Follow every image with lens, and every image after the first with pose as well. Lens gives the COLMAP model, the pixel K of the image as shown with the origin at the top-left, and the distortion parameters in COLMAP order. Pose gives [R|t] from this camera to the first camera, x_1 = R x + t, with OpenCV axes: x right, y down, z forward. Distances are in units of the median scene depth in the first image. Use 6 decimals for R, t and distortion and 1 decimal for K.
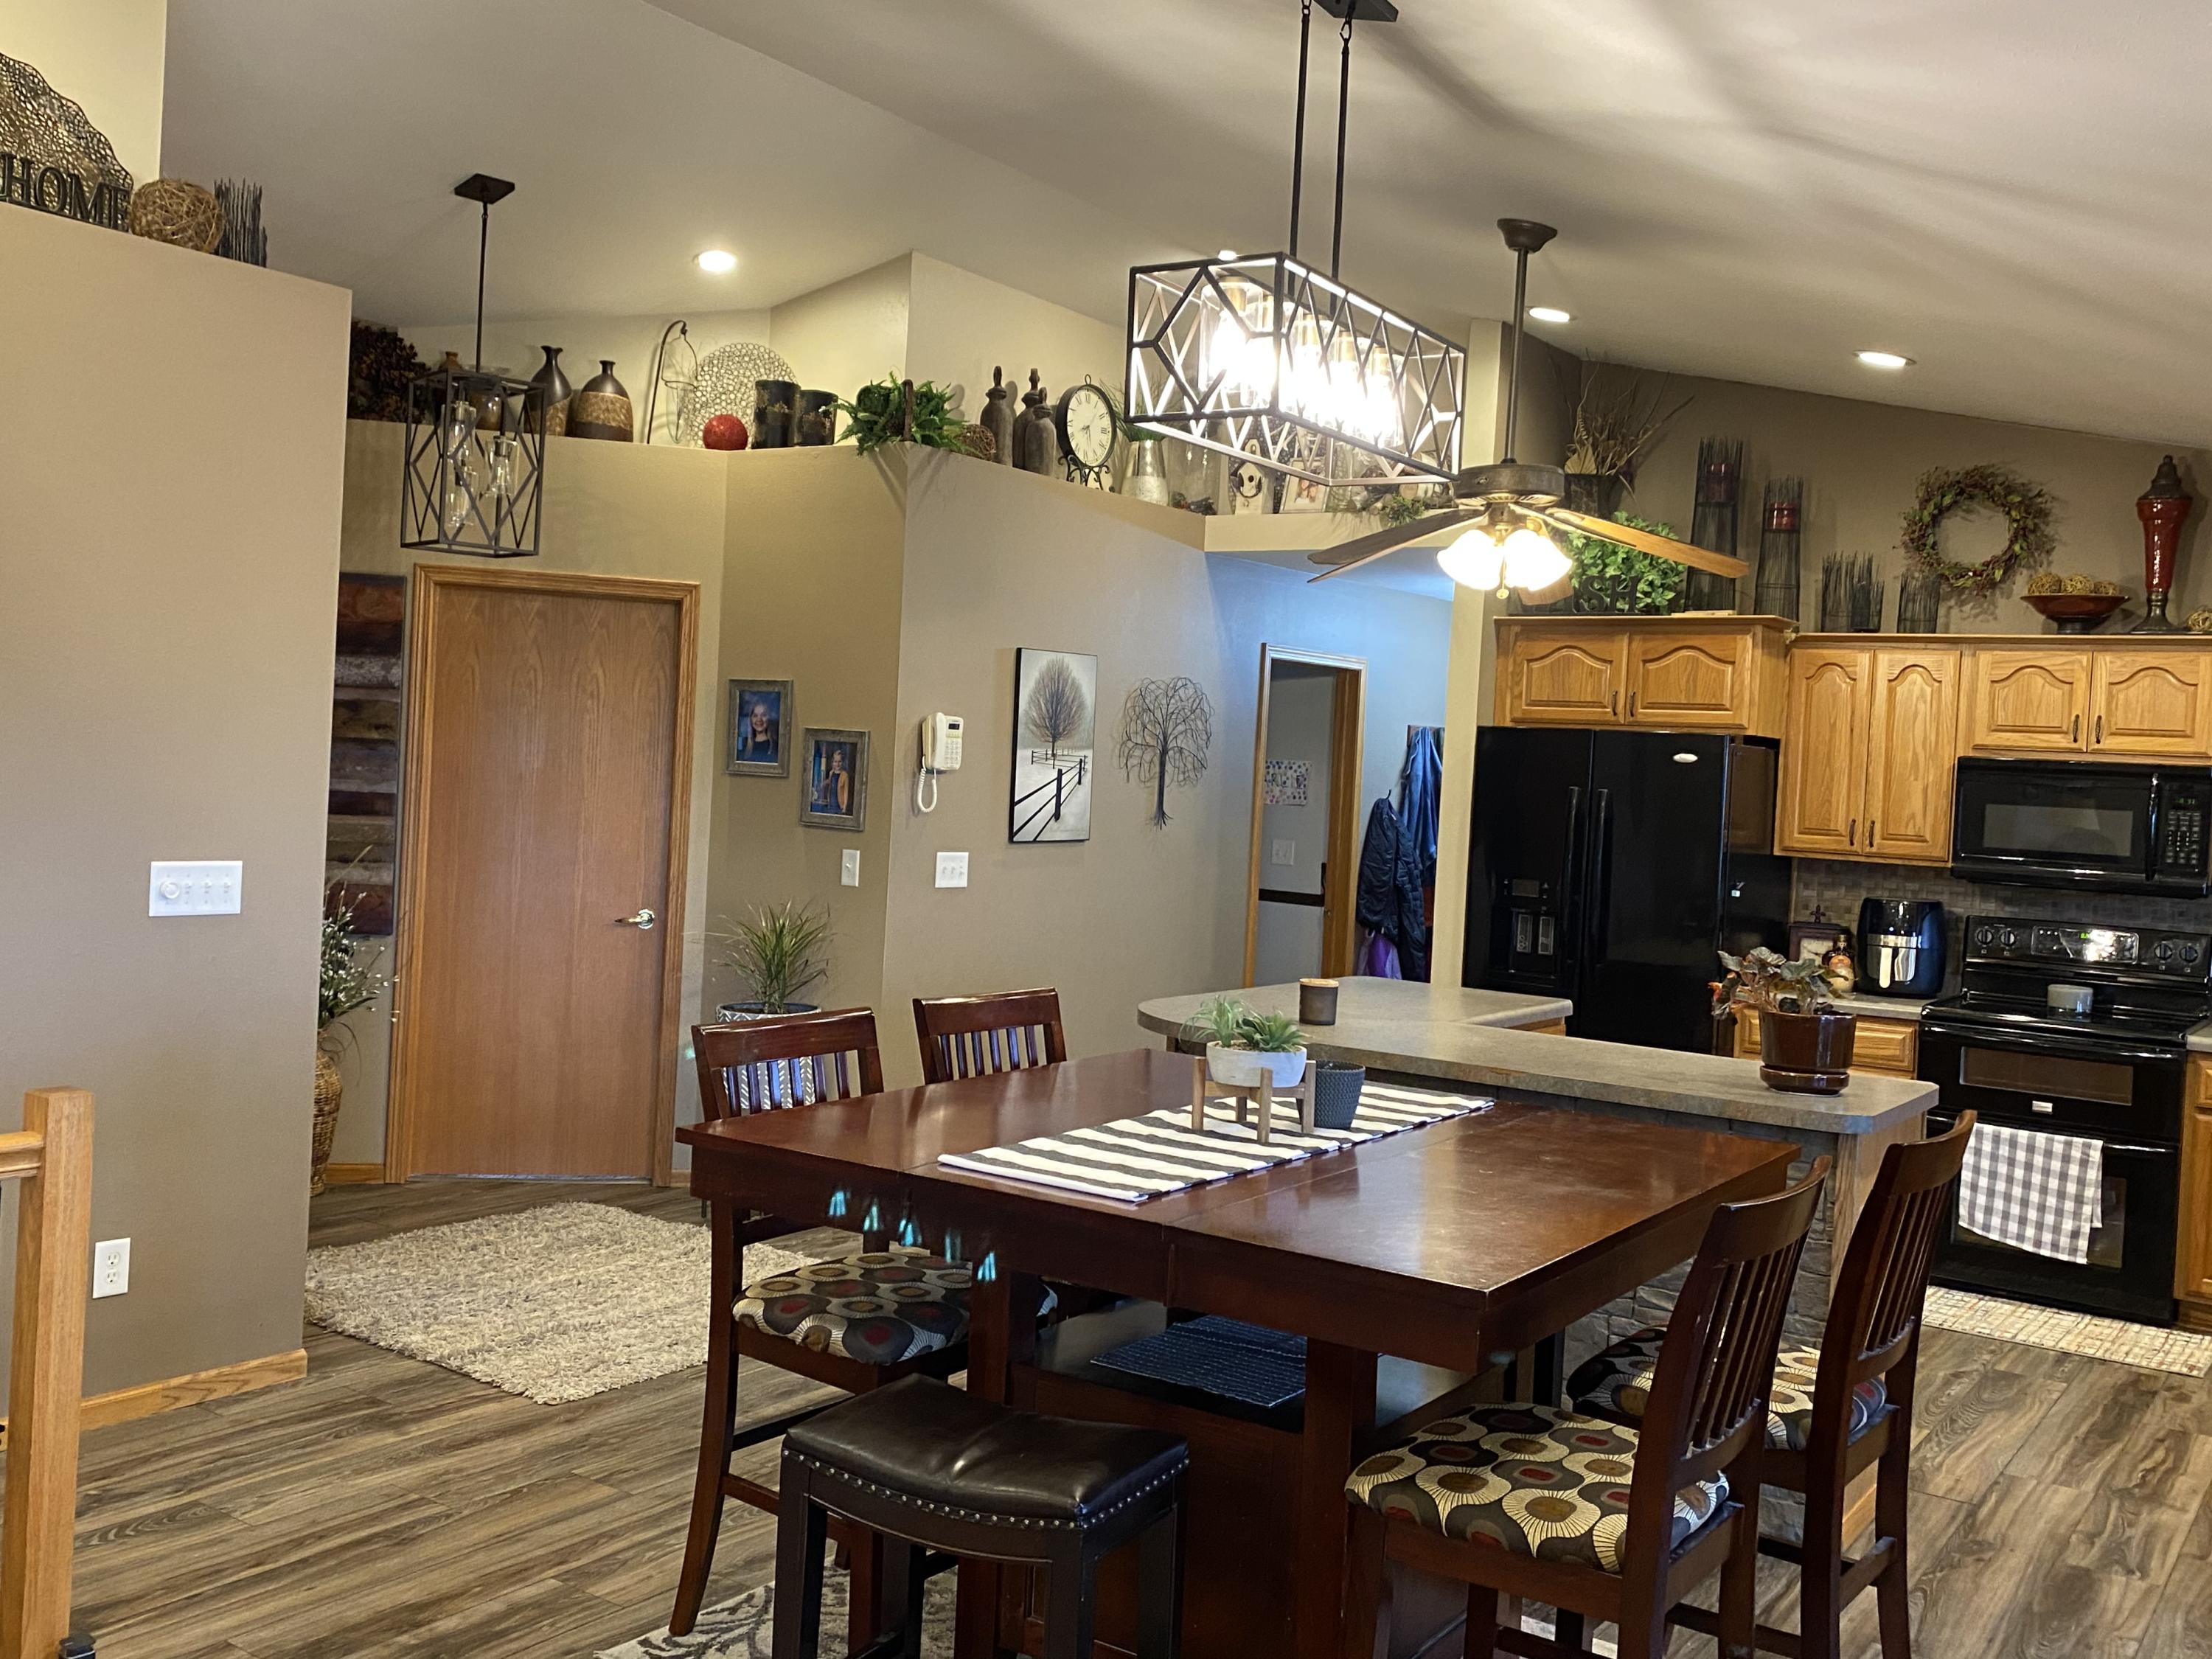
lens RADIAL K [[1986.0, 0, 1091.1], [0, 1986.0, 807.9], [0, 0, 1]] dist [0.028943, -0.031734]
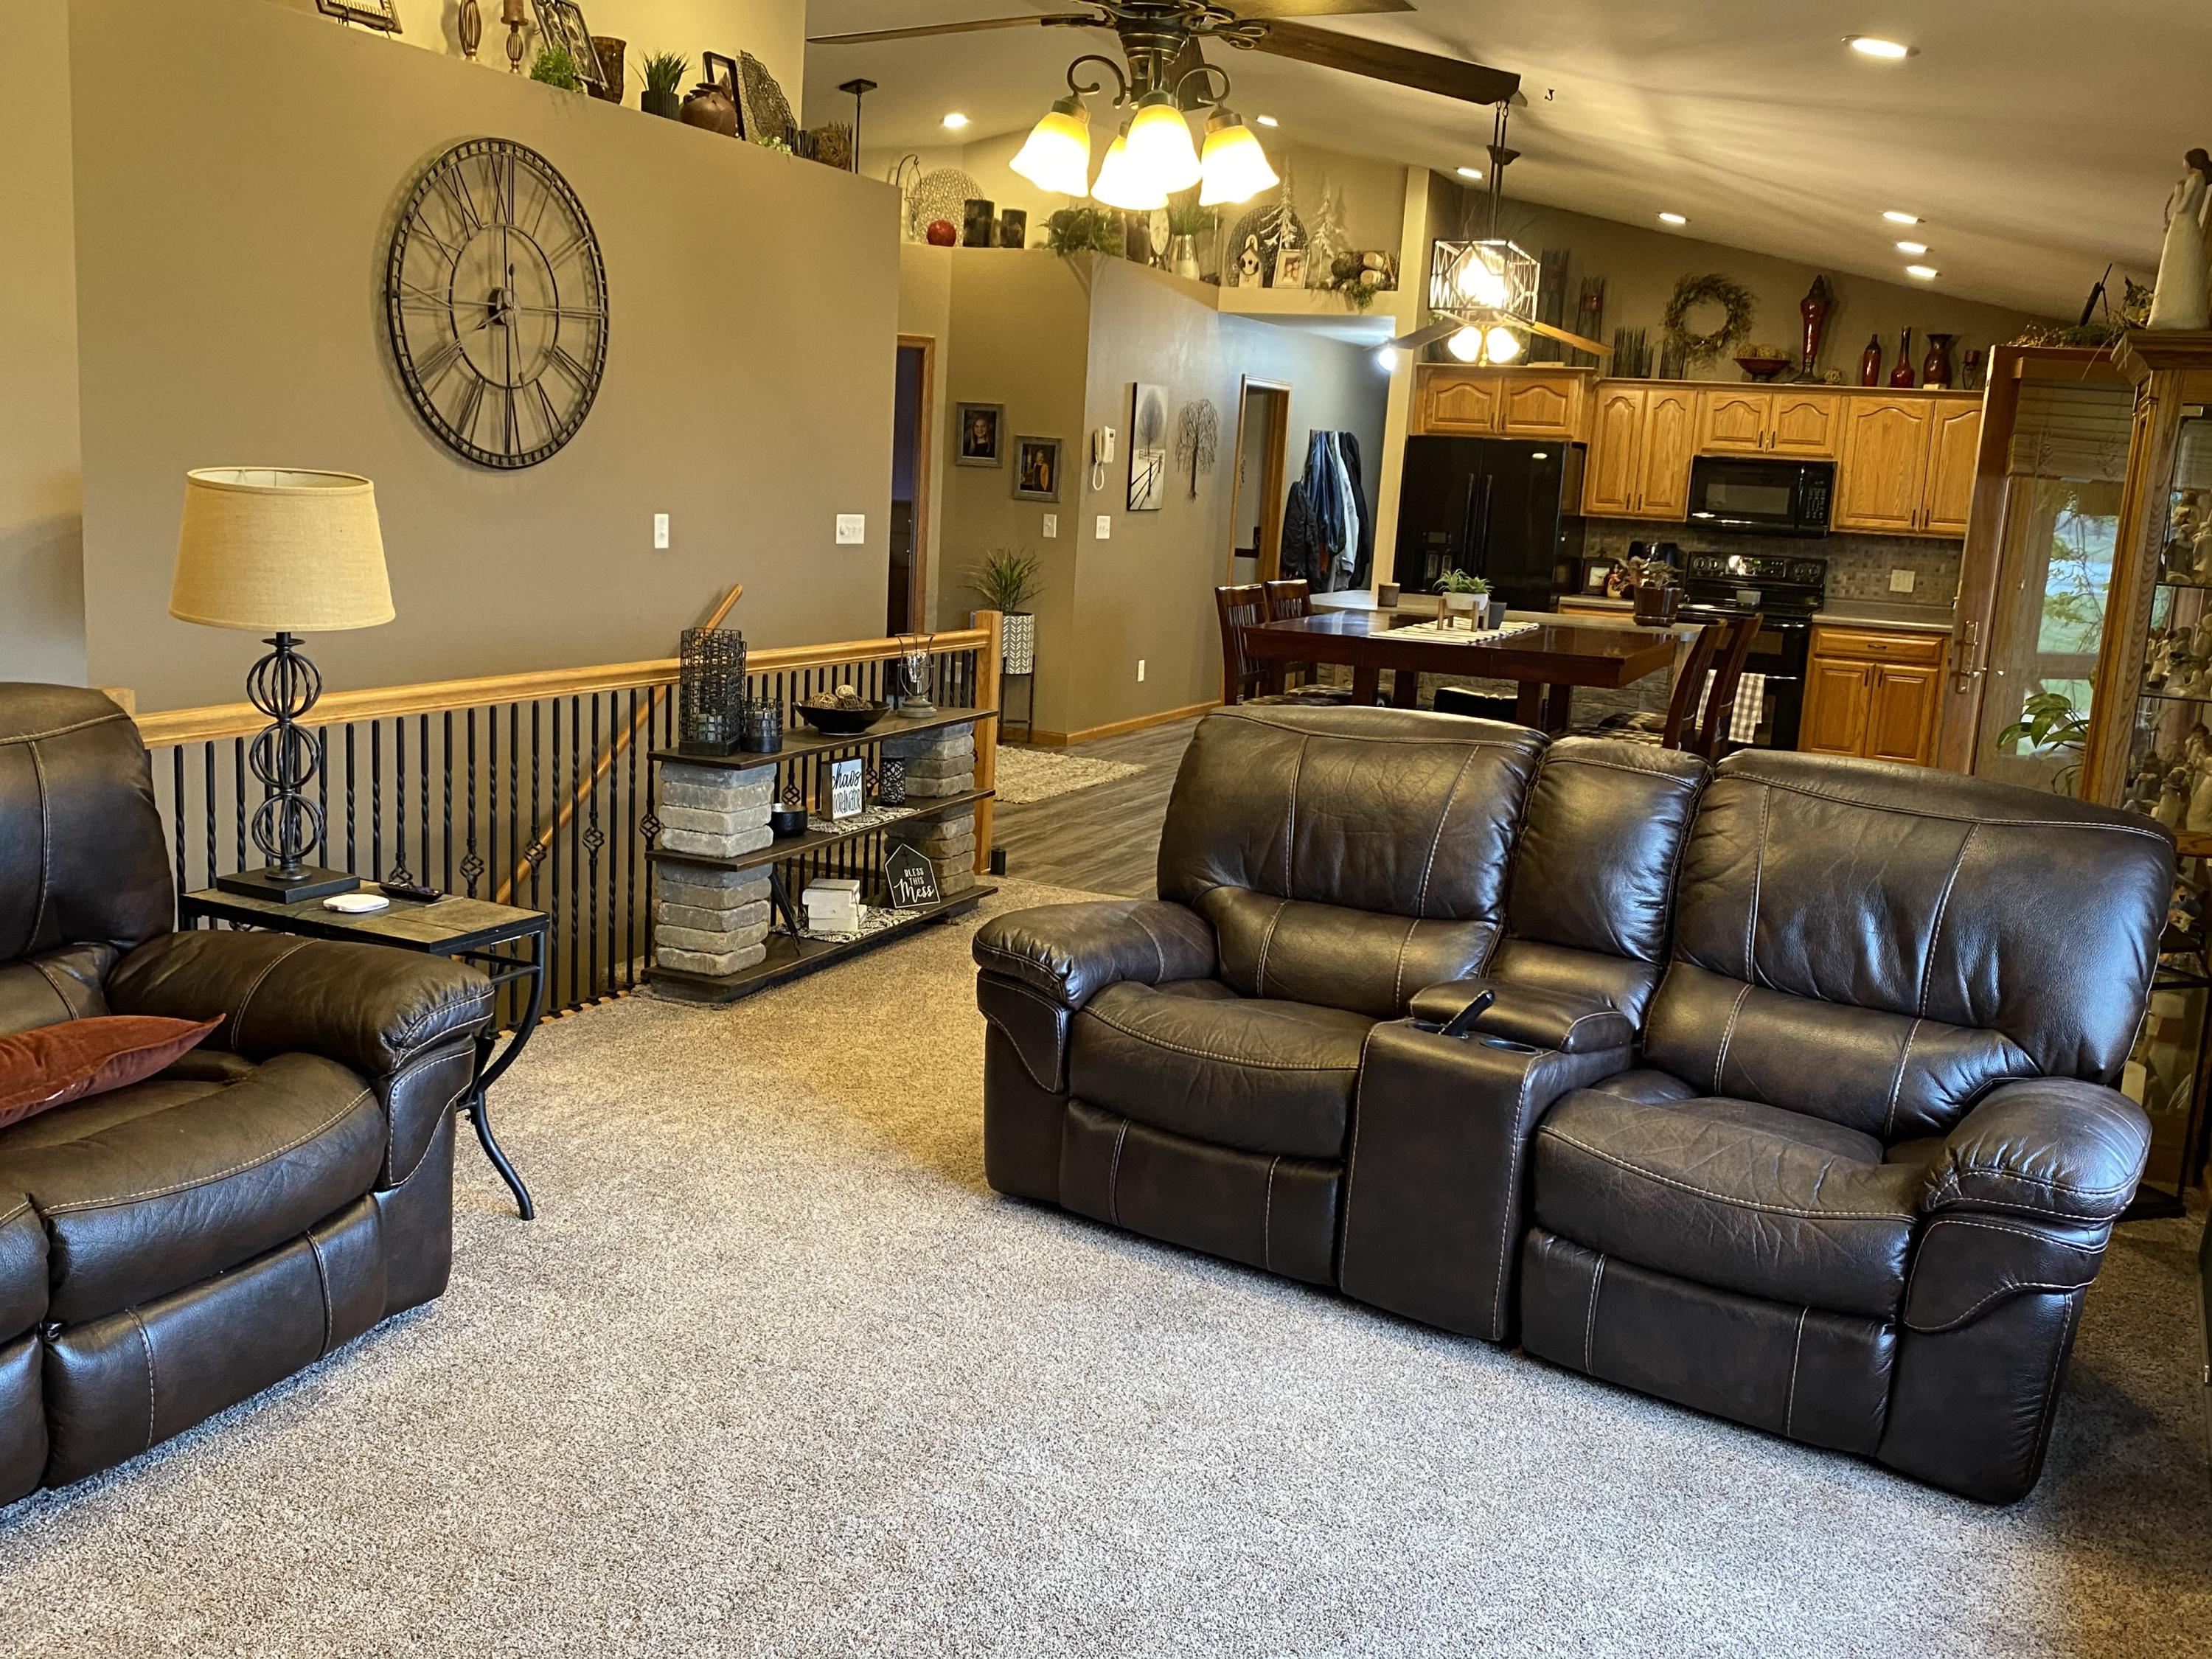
lens RADIAL K [[1986.0, 0, 1091.2], [0, 1986.0, 829.8], [0, 0, 1]] dist [0.028943, -0.031734]
pose [[0.981692, -0.031944, 0.187775, -0.400498], [-0.000160, 0.985698, 0.168522, 0.002309], [-0.190473, -0.165467, 0.967647, -0.597752]]
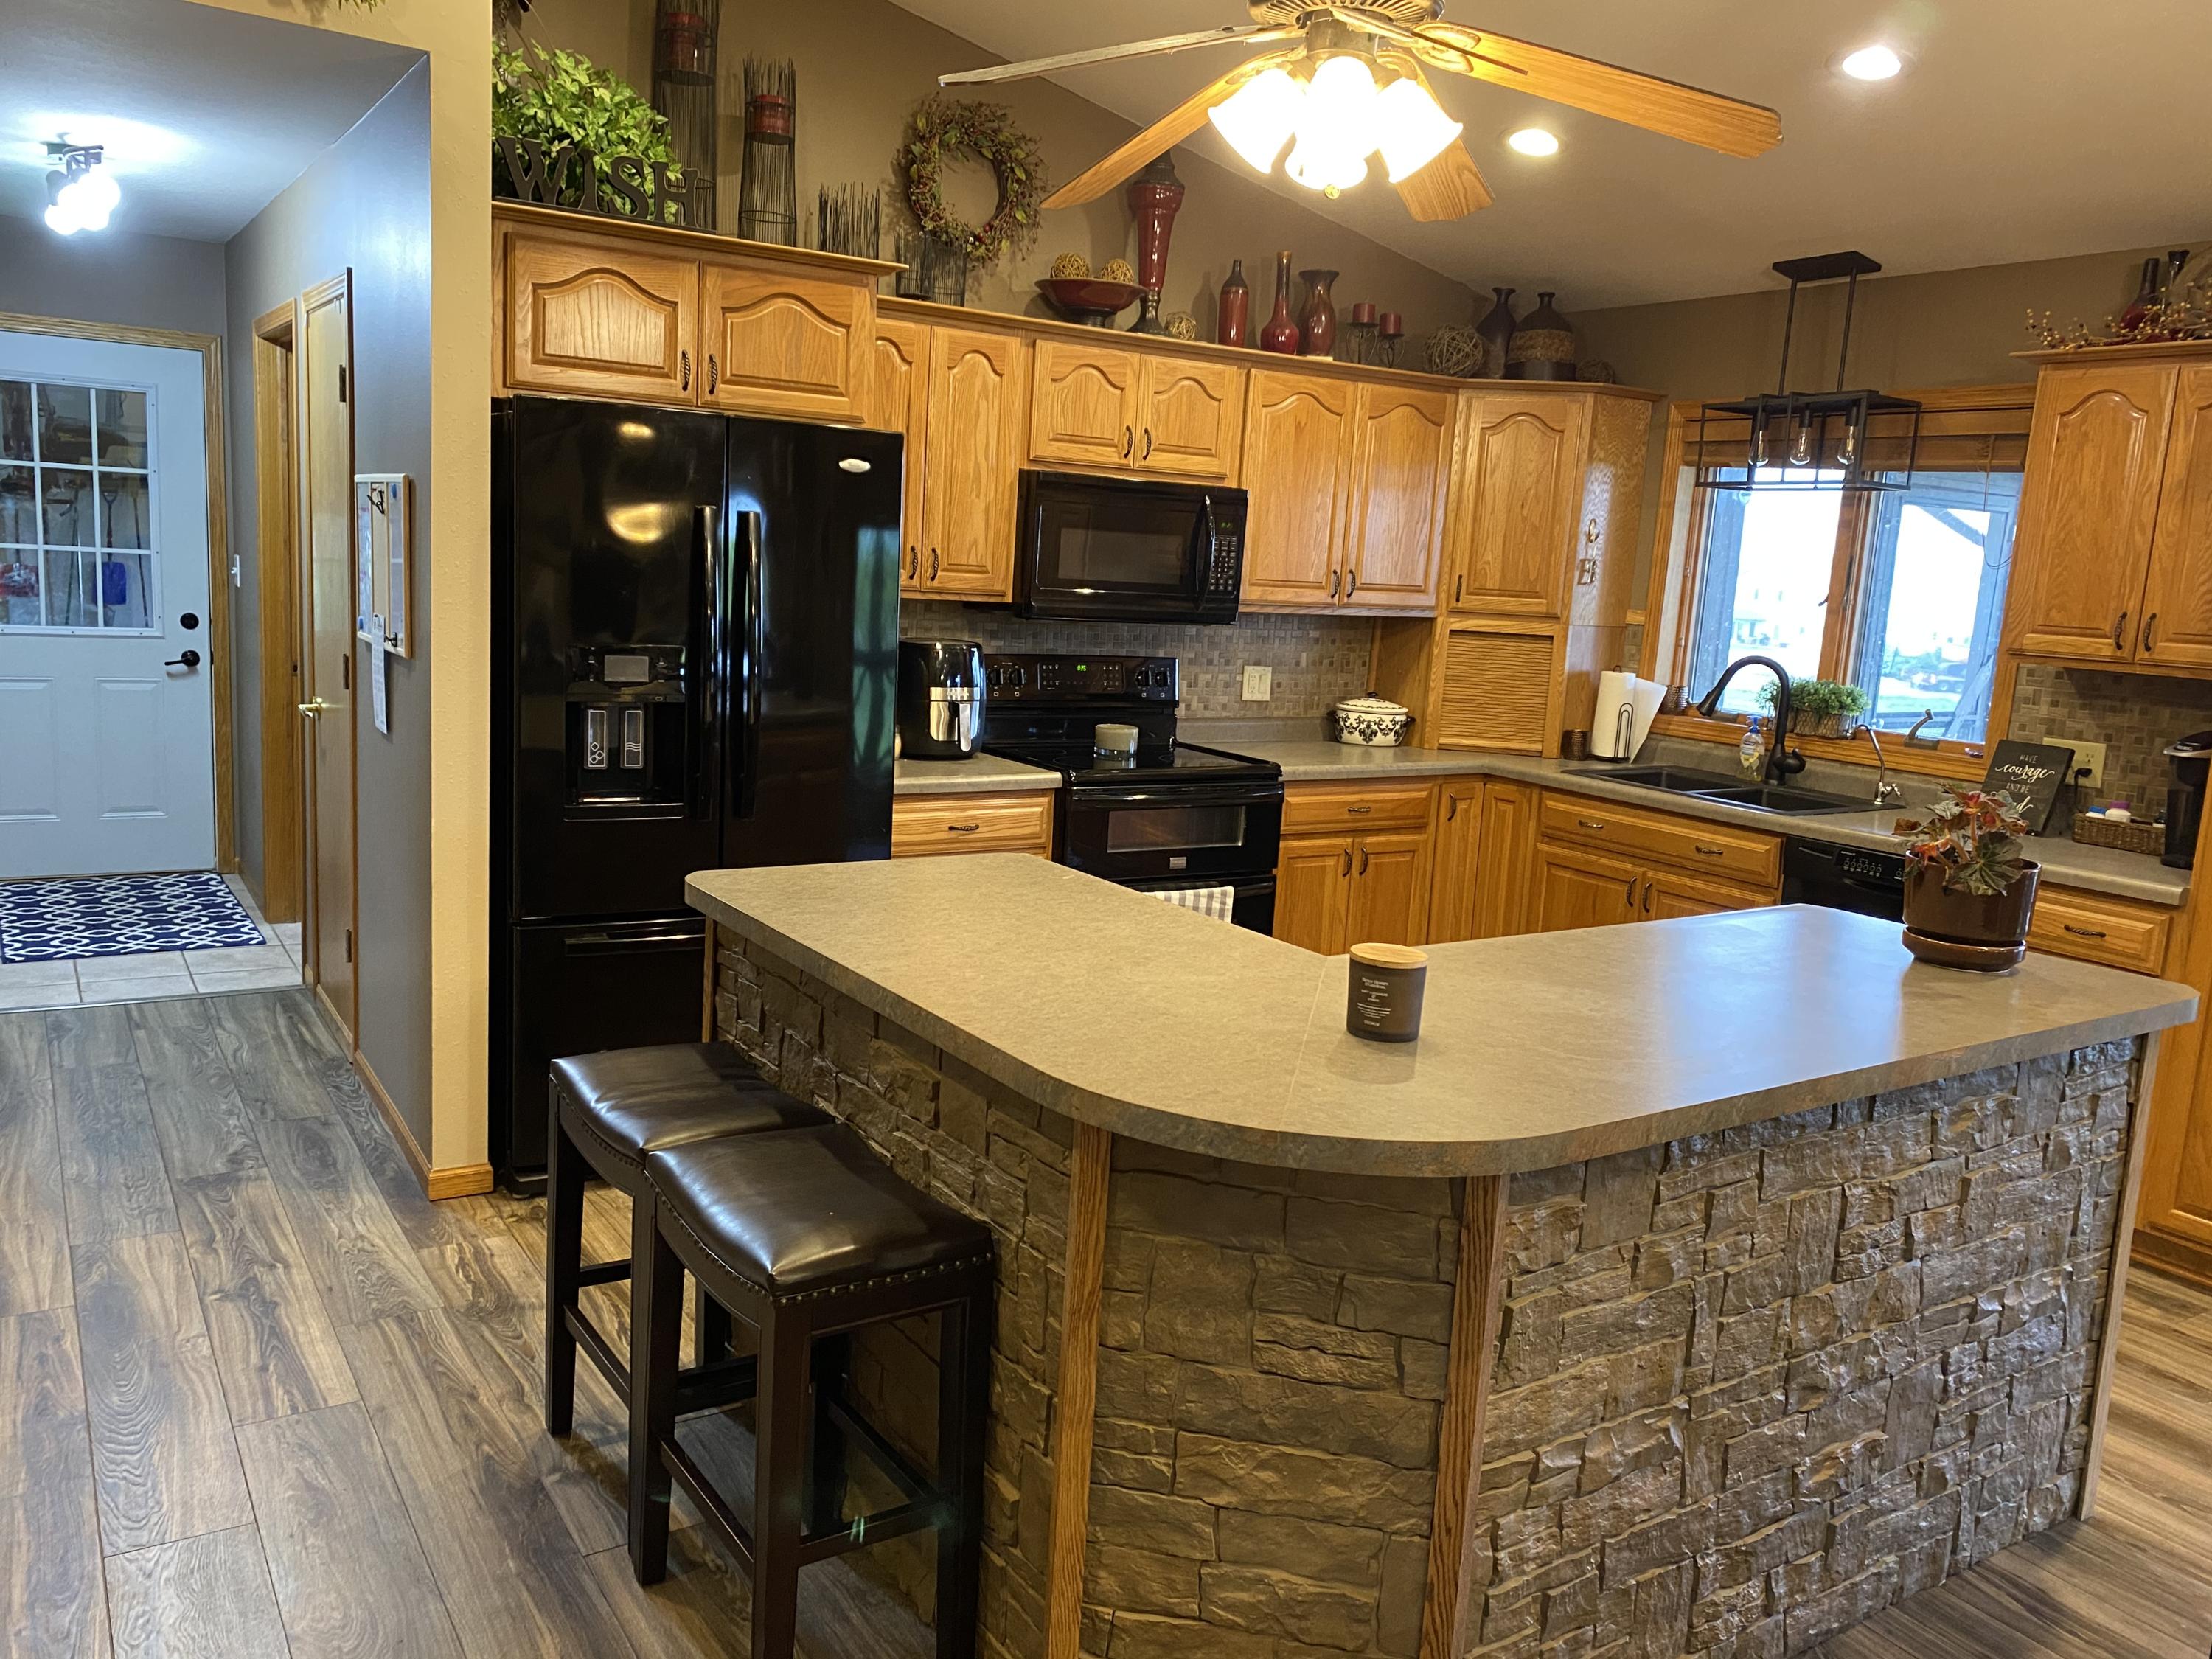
lens RADIAL K [[1665.5, 0, 1099.3], [0, 1665.5, 840.0], [0, 0, 1]] dist [0.027691, -0.041154]
pose [[0.384835, -0.185914, 0.904068, -0.224931], [-0.015318, 0.978082, 0.207655, -0.019778], [-0.922858, -0.093761, 0.373552, 0.712228]]
